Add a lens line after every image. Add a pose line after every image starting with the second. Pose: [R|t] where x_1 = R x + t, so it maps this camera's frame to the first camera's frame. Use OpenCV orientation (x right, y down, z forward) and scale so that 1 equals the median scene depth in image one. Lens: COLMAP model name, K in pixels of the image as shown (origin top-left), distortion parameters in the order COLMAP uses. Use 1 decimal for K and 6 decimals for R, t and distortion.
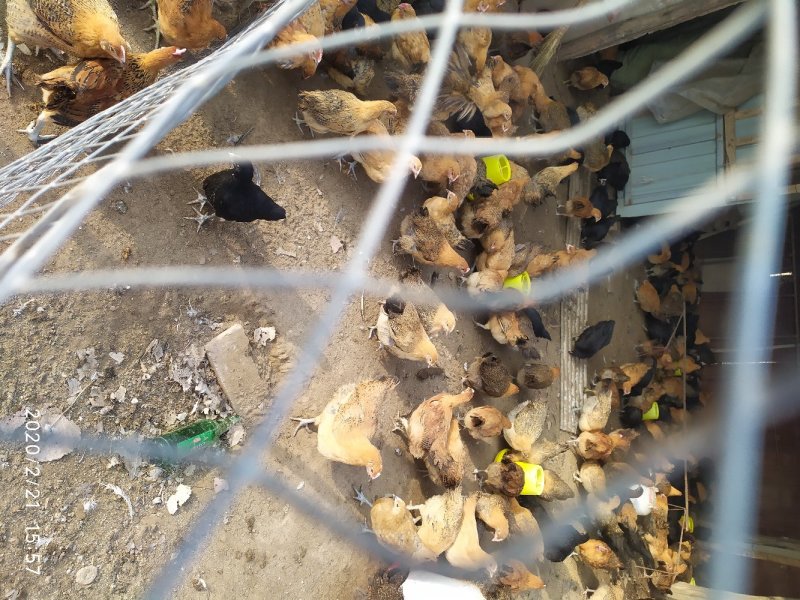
lens RADIAL K [[565.2, 0, 400.0], [0, 565.2, 300.0], [0, 0, 1]] dist [0.002943, -0.003872]
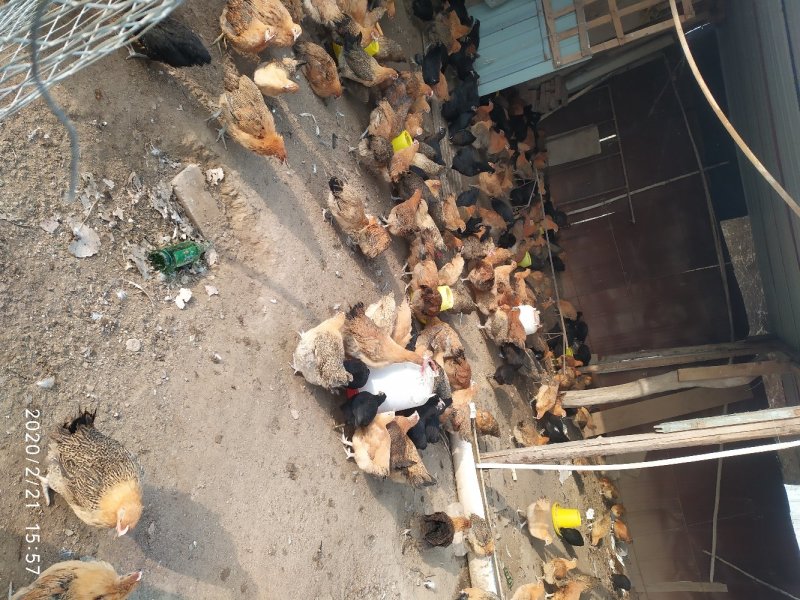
lens RADIAL K [[548.9, 0, 402.6], [0, 548.9, 293.2], [0, 0, 1]] dist [0.071062, -0.084314]
pose [[0.958741, -0.205516, 0.196413, -0.156245], [0.185924, 0.975968, 0.113662, 0.280204], [-0.215052, -0.072454, 0.973911, -0.296154]]
